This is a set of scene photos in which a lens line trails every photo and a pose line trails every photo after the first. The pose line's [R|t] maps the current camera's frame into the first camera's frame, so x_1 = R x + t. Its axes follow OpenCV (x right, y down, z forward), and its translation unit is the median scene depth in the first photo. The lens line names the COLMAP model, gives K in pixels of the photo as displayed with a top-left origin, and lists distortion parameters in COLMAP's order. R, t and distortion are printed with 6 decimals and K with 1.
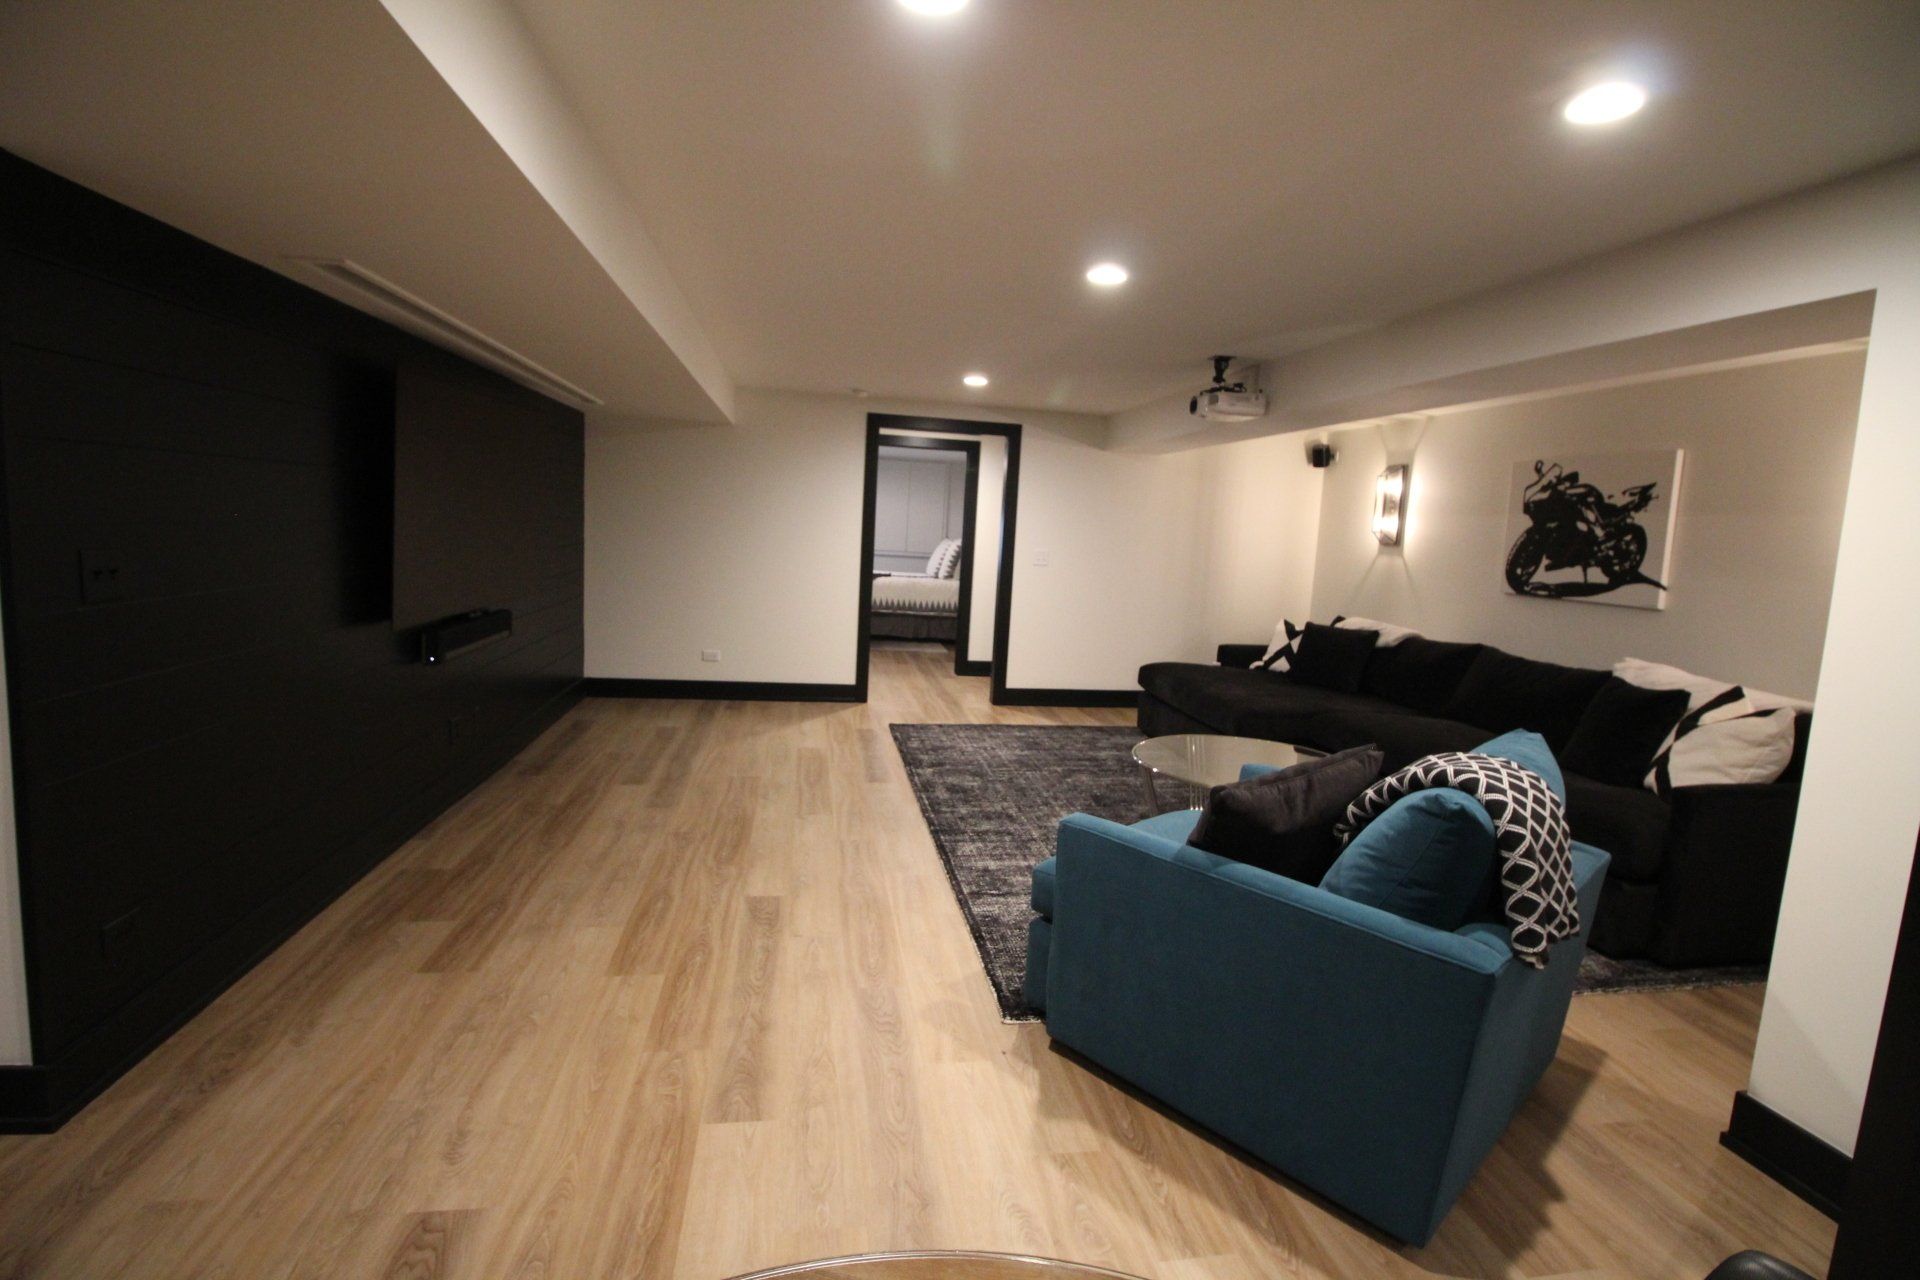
lens RADIAL K [[895.6, 0, 962.1], [0, 895.6, 591.8], [0, 0, 1]] dist [-0.002060, -0.014803]
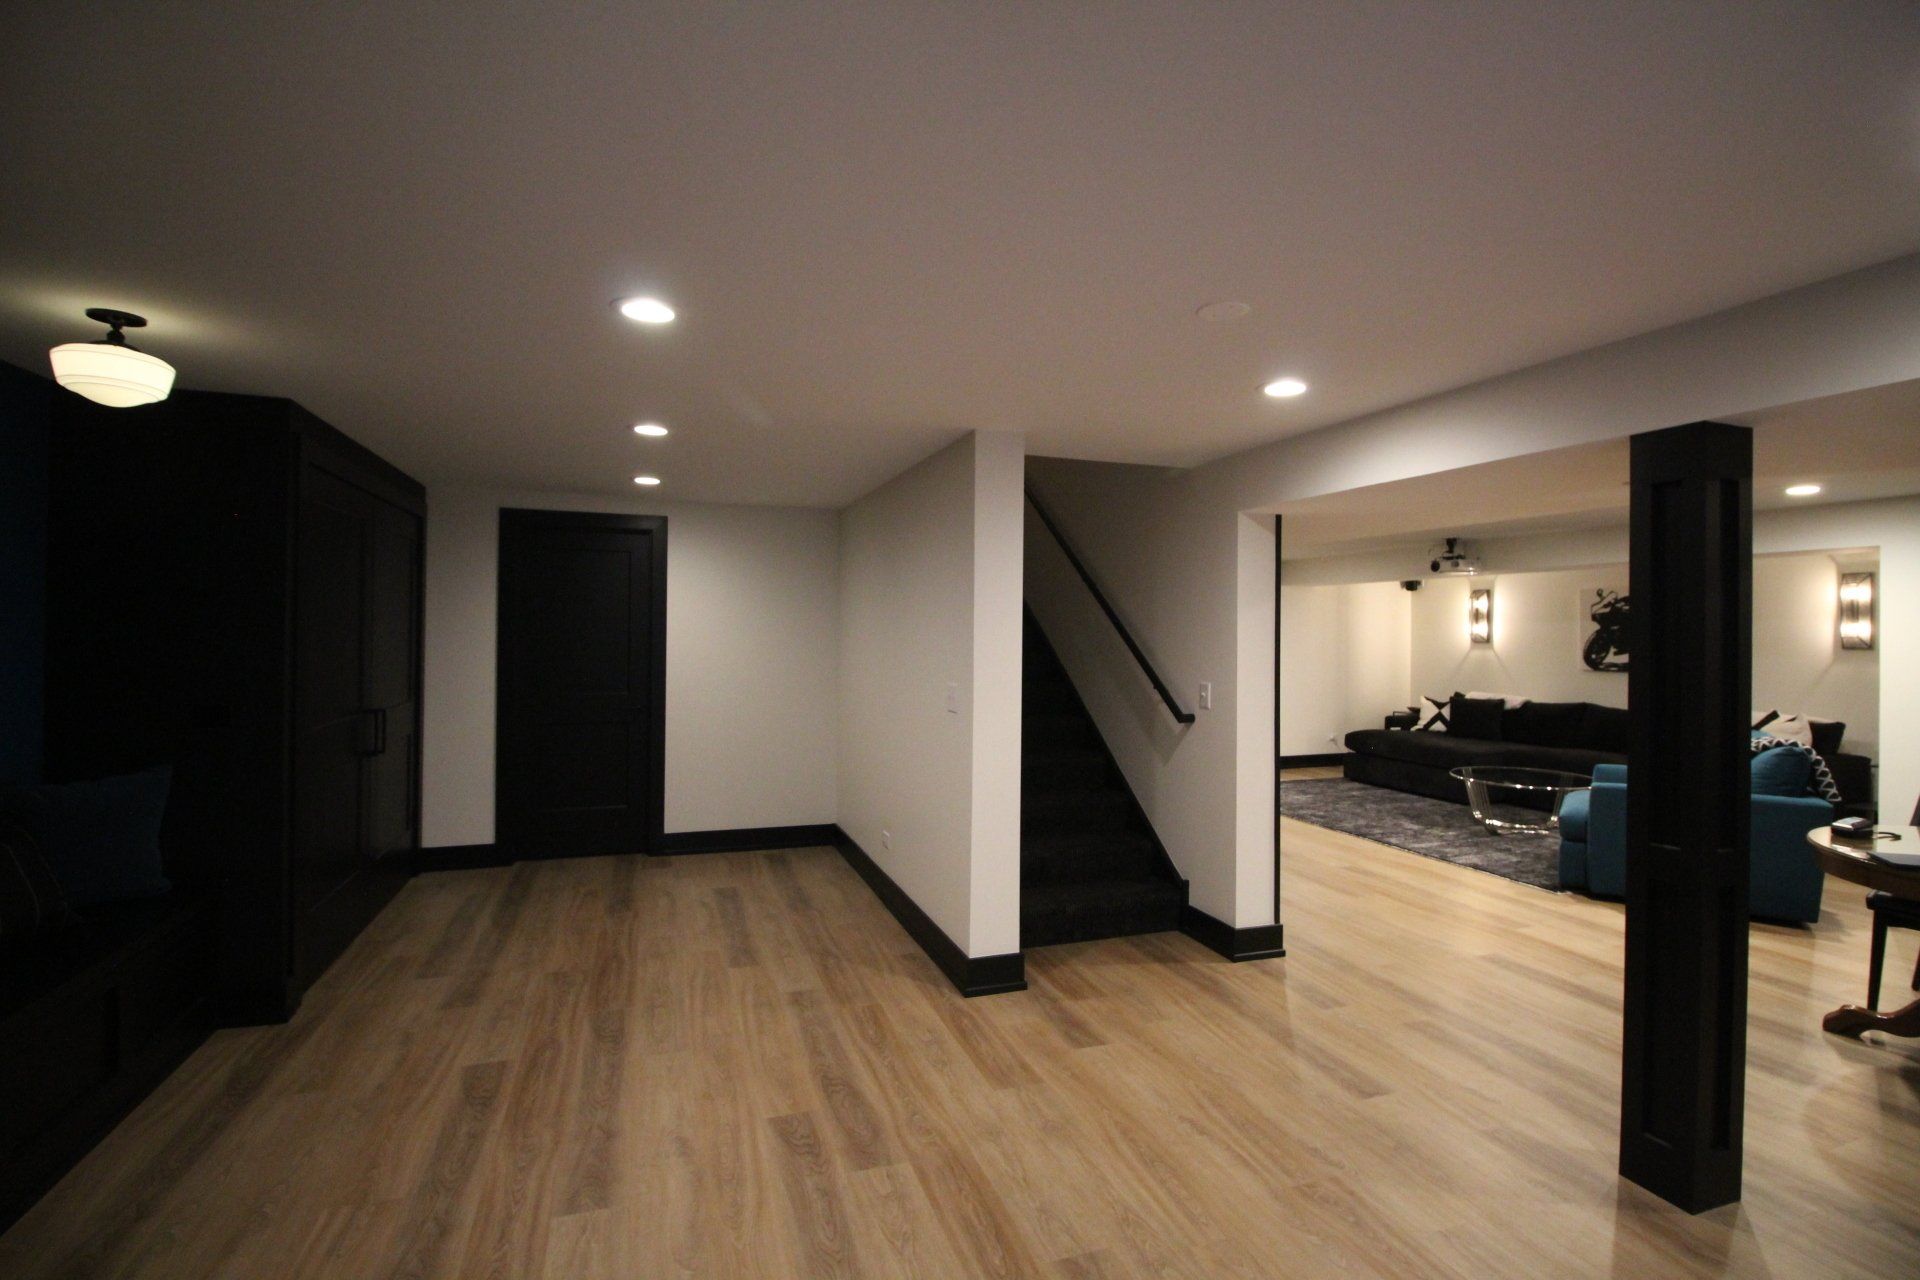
lens RADIAL K [[886.8, 0, 979.4], [0, 886.8, 629.9], [0, 0, 1]] dist [0.000543, -0.013448]
pose [[0.978733, -0.053576, 0.198017, -0.071722], [0.067365, 0.995702, -0.063563, -0.003964], [-0.193760, 0.075551, 0.978136, -0.033486]]
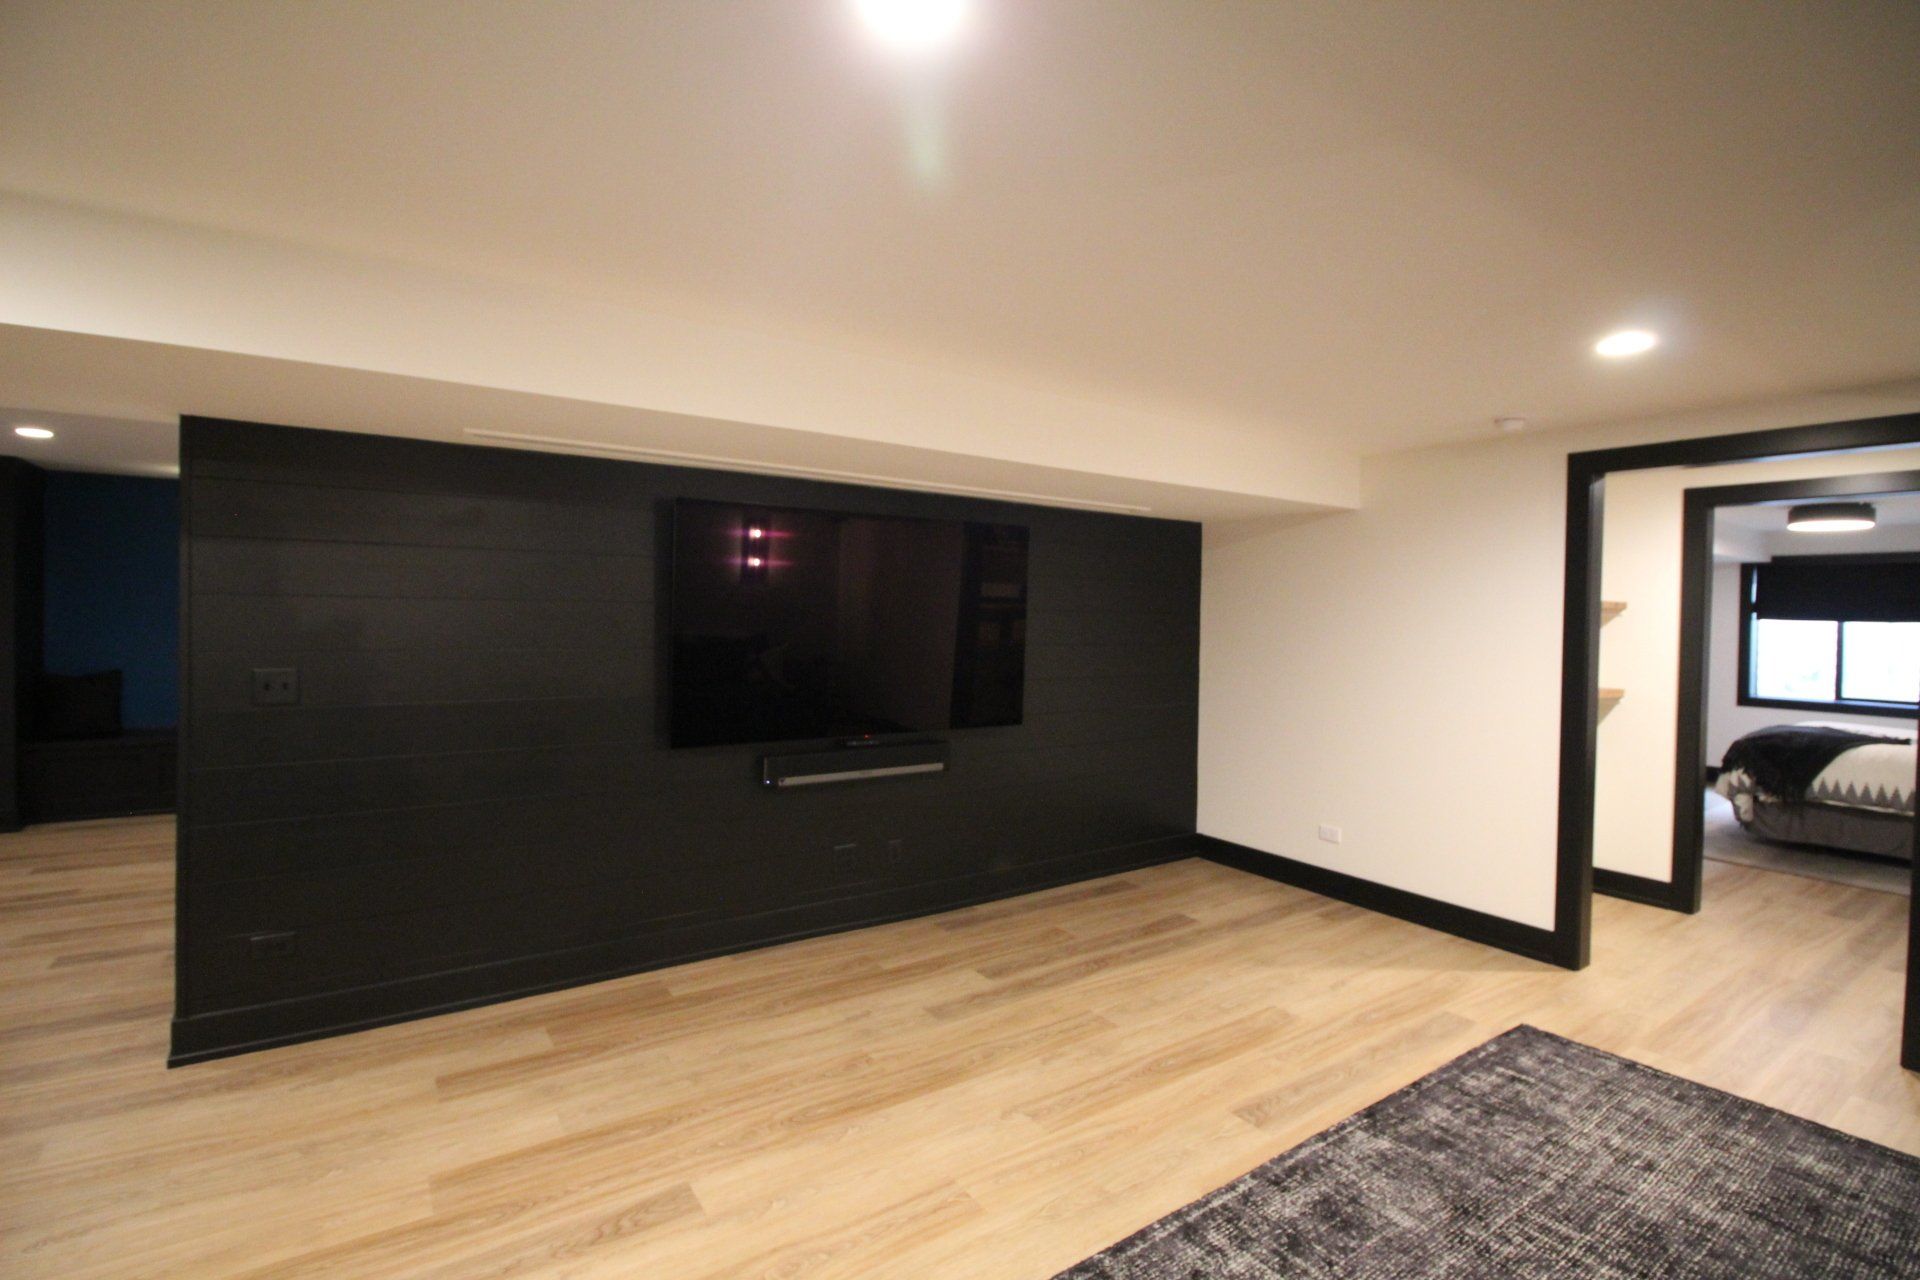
lens RADIAL K [[879.3, 0, 959.7], [0, 879.3, 631.2], [0, 0, 1]] dist [-0.001552, -0.013825]
pose [[0.422053, -0.027163, -0.906164, 0.592004], [-0.064468, 0.996121, -0.059886, -0.073766], [0.904276, 0.083694, 0.418665, 1.080151]]
